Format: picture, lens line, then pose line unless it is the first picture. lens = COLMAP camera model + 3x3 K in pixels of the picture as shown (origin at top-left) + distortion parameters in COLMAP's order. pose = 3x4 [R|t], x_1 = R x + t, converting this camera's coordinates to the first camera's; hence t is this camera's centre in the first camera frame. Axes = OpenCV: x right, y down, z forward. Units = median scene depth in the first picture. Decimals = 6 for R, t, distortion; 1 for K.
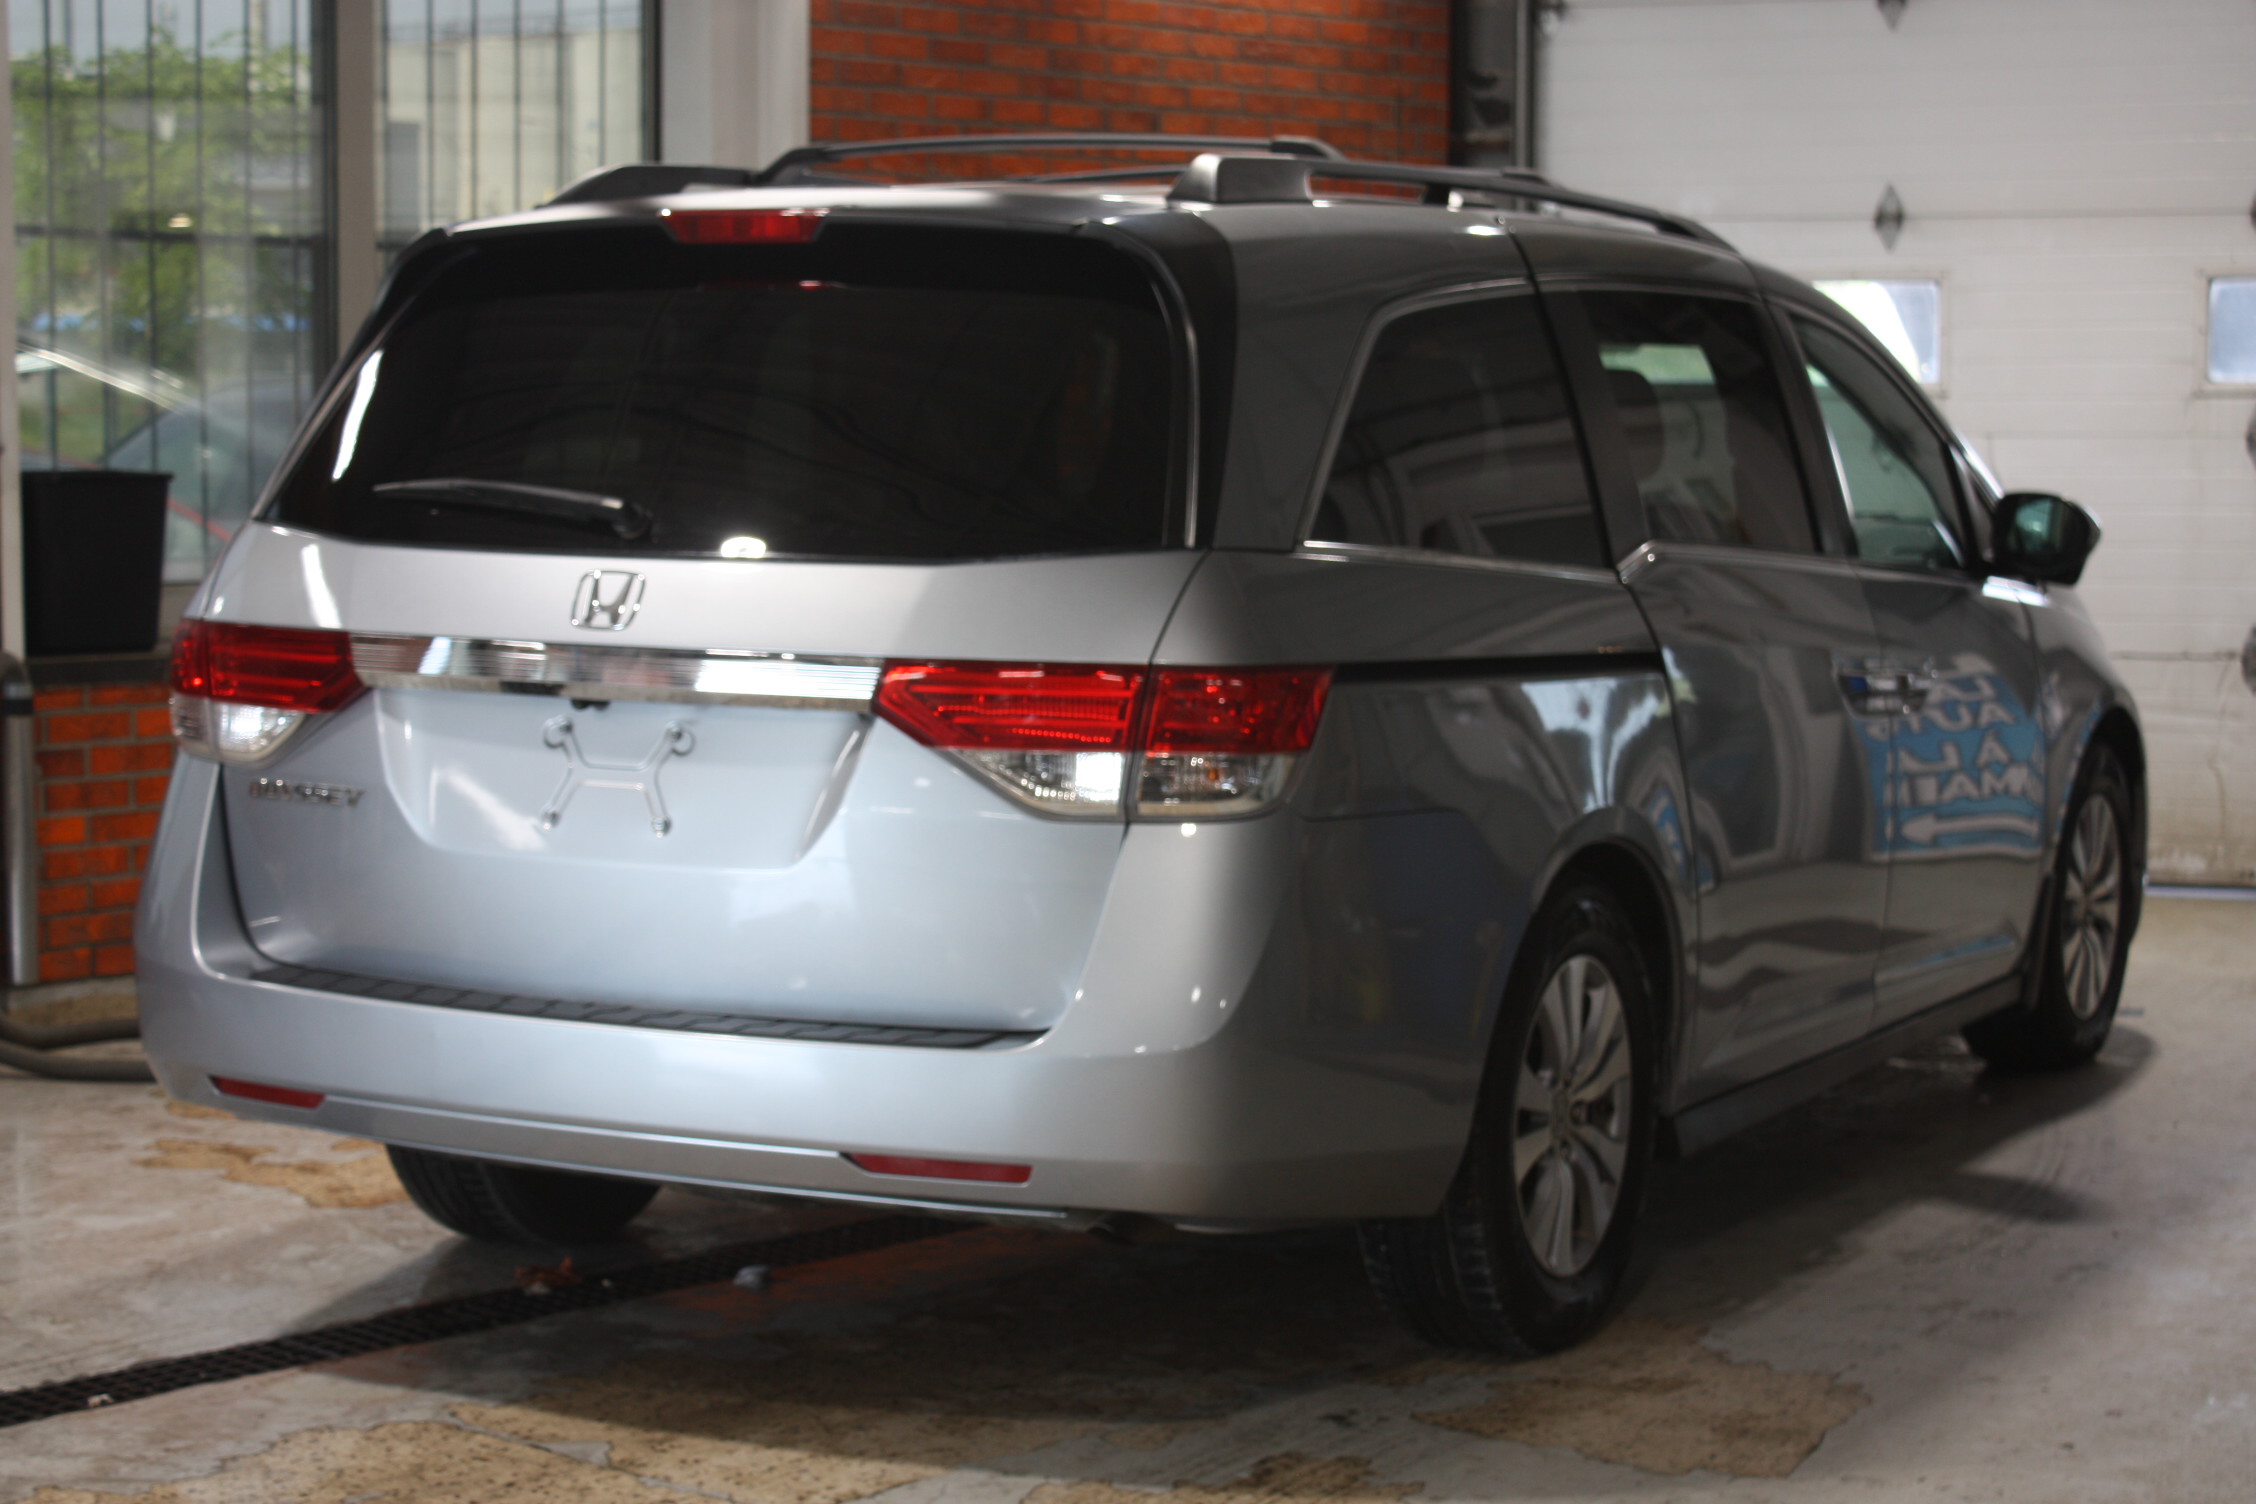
lens RADIAL K [[4352.4, 0, 1127.9], [0, 4352.4, 746.8], [0, 0, 1]] dist [0.007871, 0.000000]
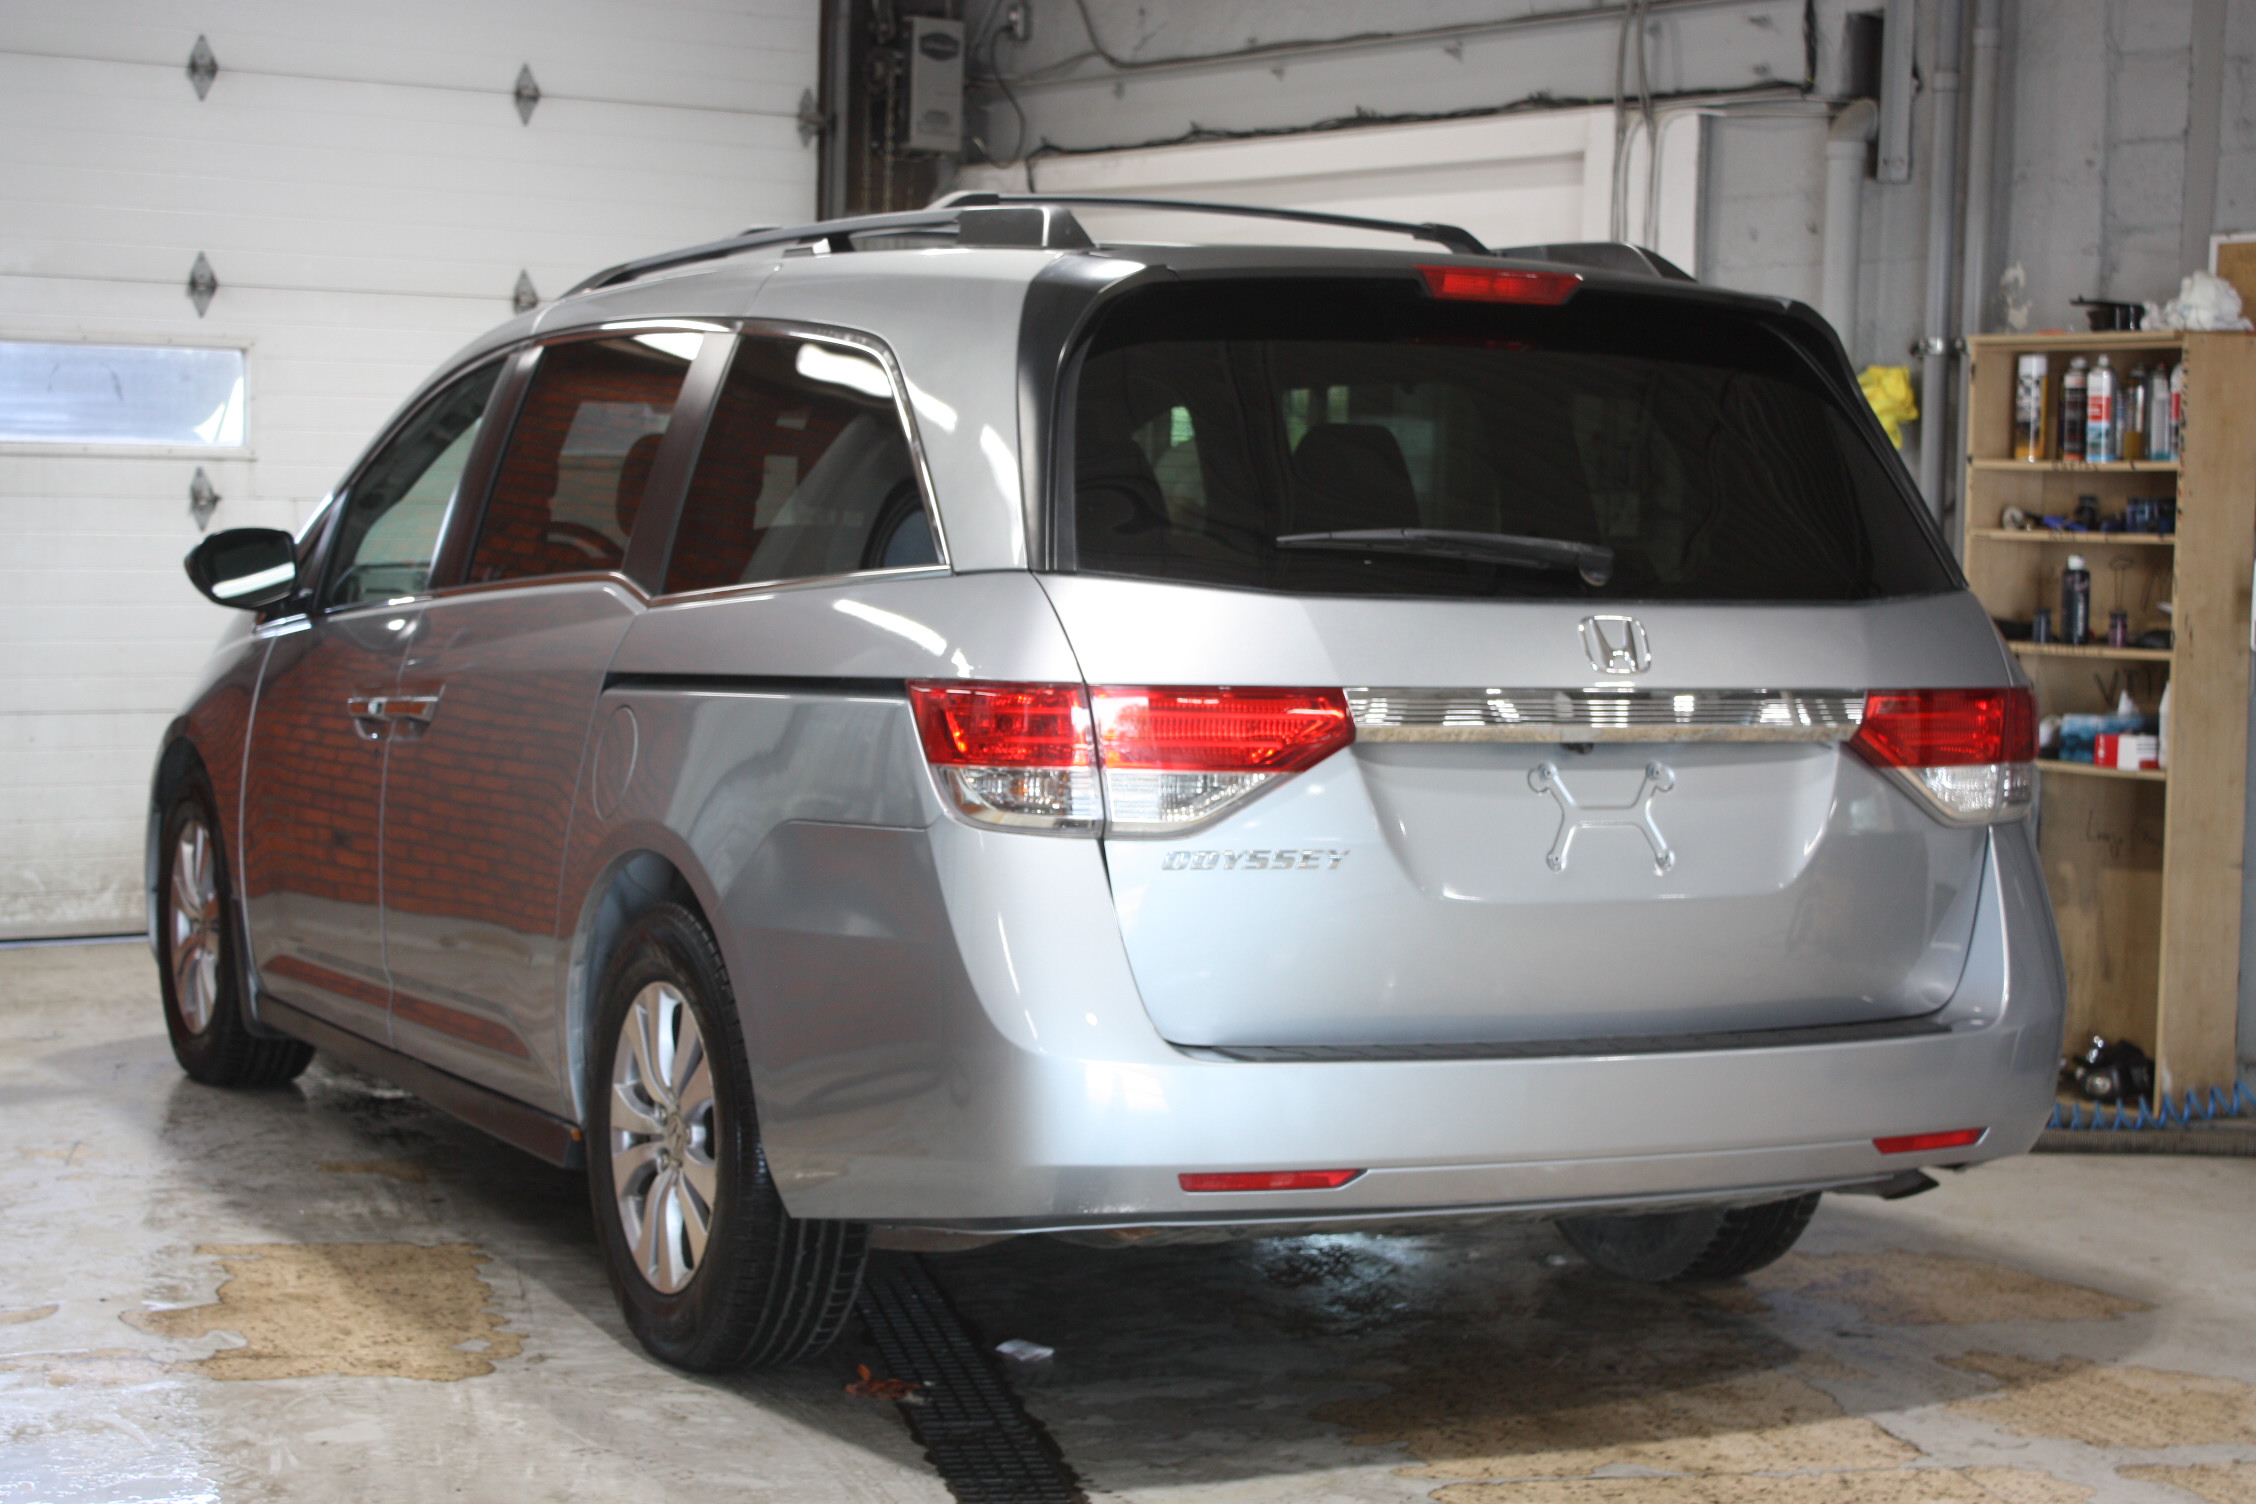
lens RADIAL K [[4092.3, 0, 1127.8], [0, 4092.3, 756.0], [0, 0, 1]] dist [0.102929, 0.000000]
pose [[0.552642, -0.042423, 0.832338, -0.521724], [0.052154, 0.998507, 0.016263, -0.015453], [-0.831785, 0.034422, 0.554029, 0.293043]]
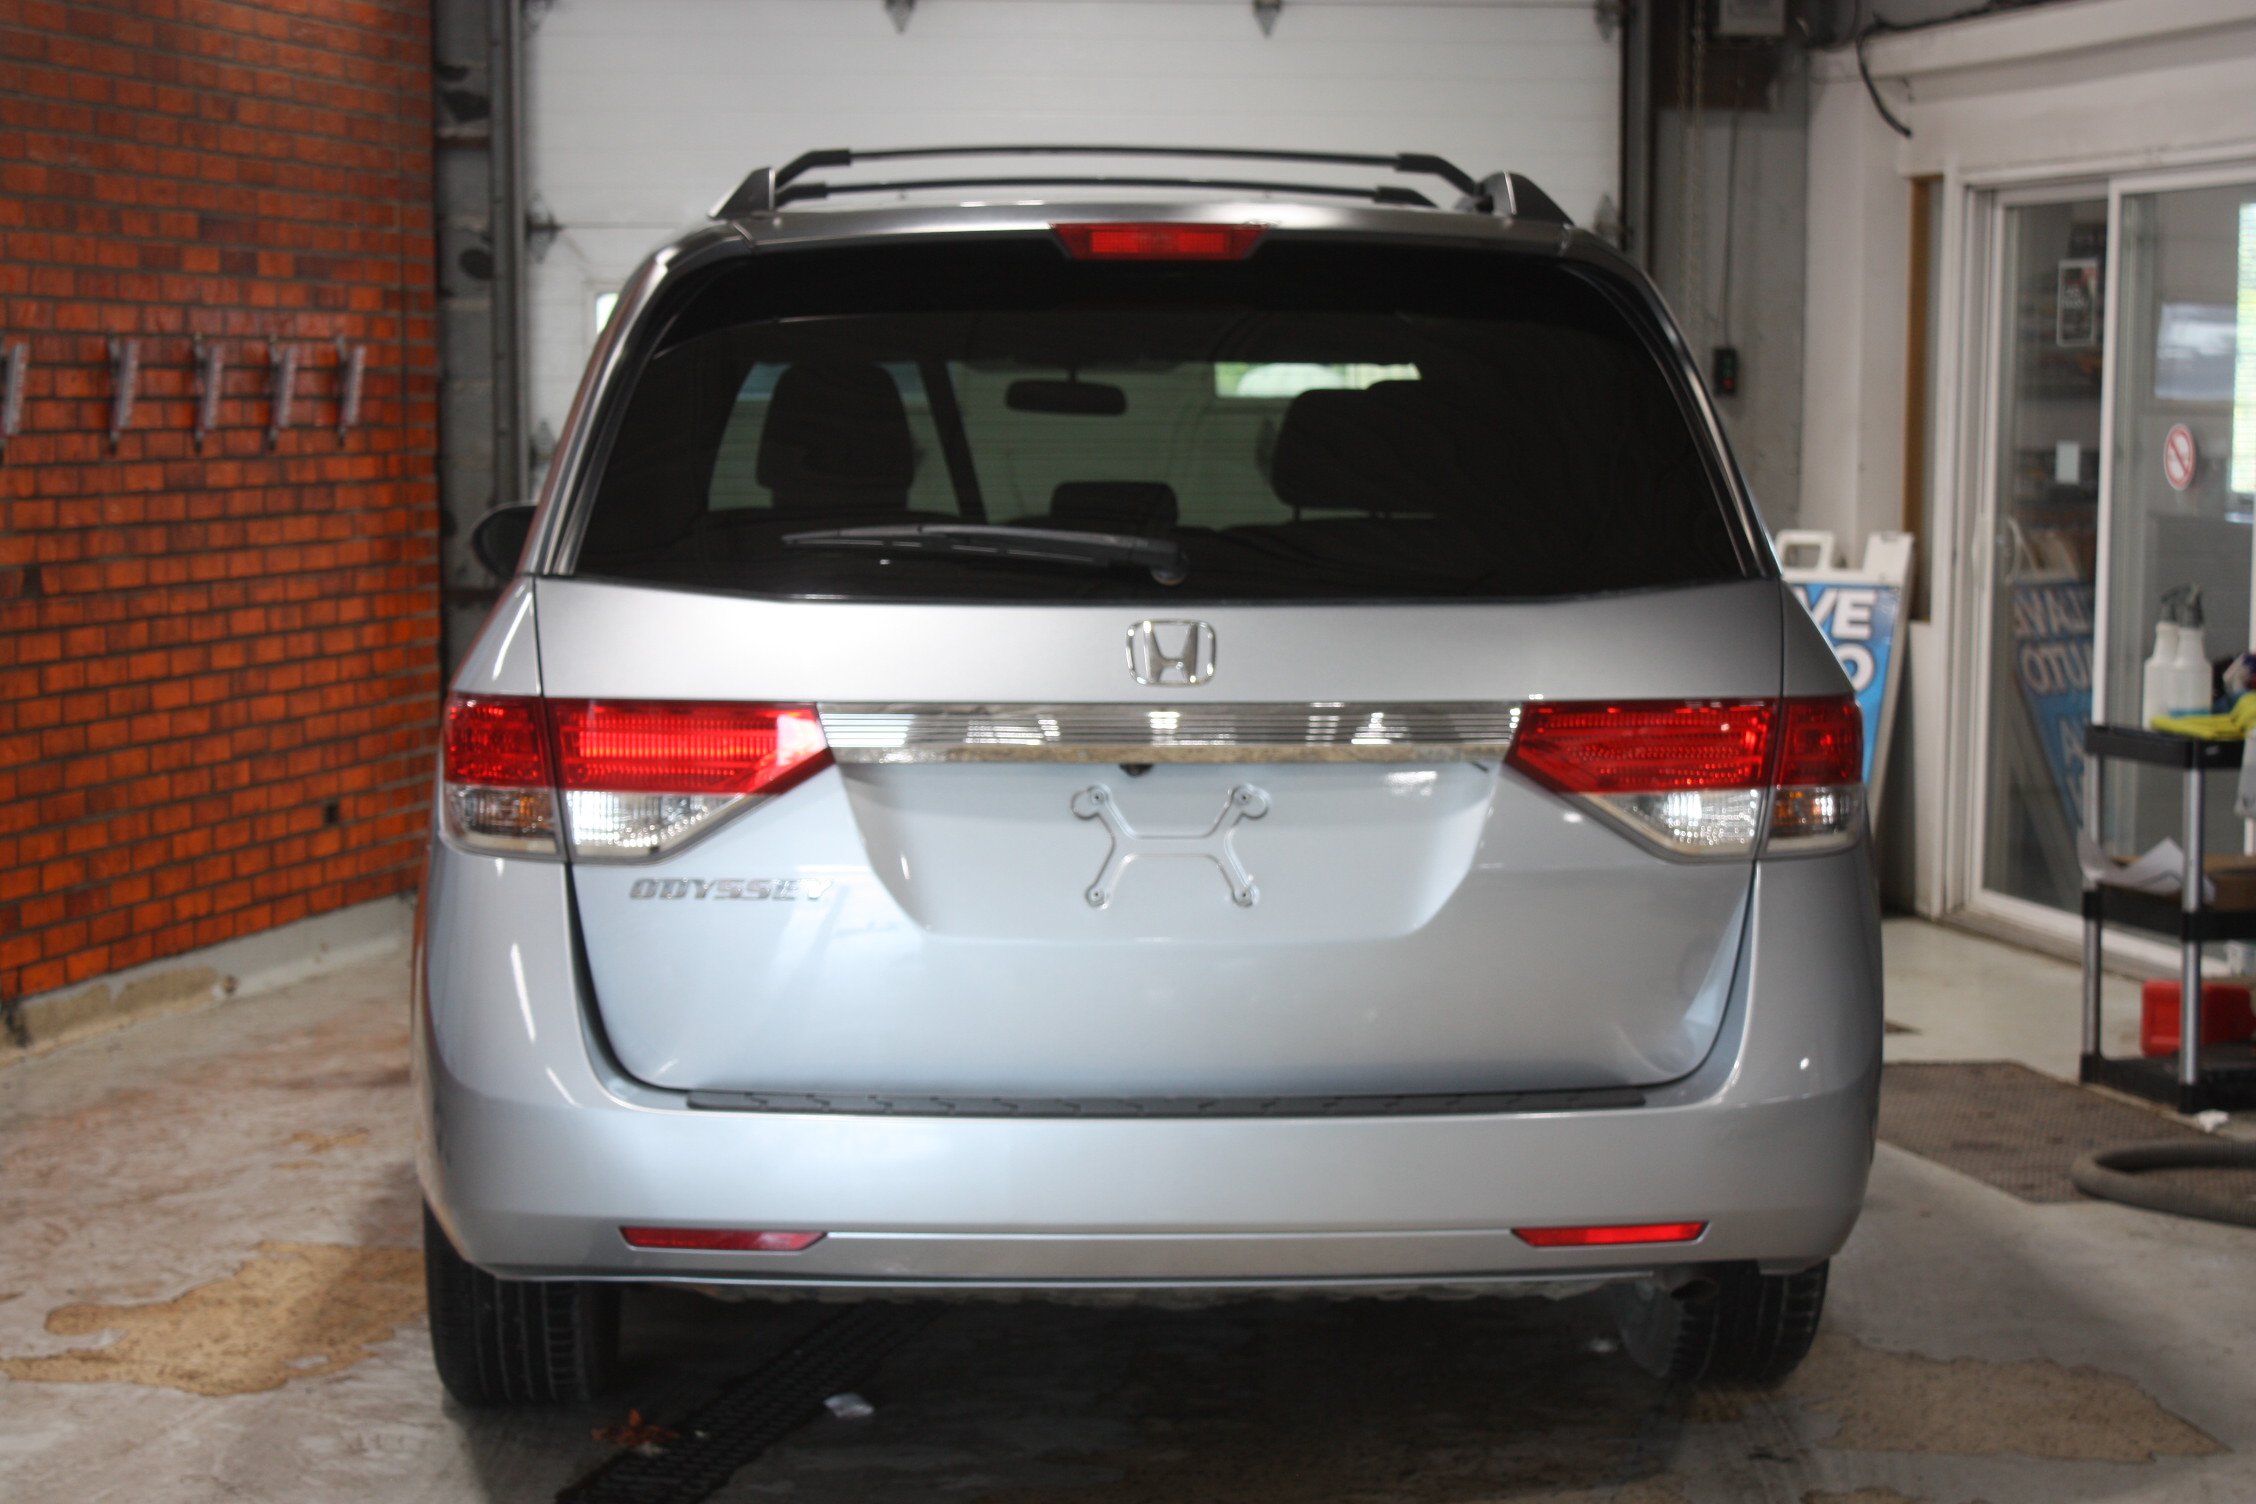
lens RADIAL K [[4692.7, 0, 1127.8], [0, 4692.7, 753.9], [0, 0, 1]] dist [0.047783, 0.000000]
pose [[0.855040, -0.046129, 0.516507, -0.333670], [0.049007, 0.998766, 0.008072, -0.011090], [-0.516242, 0.018411, 0.856245, 0.086357]]
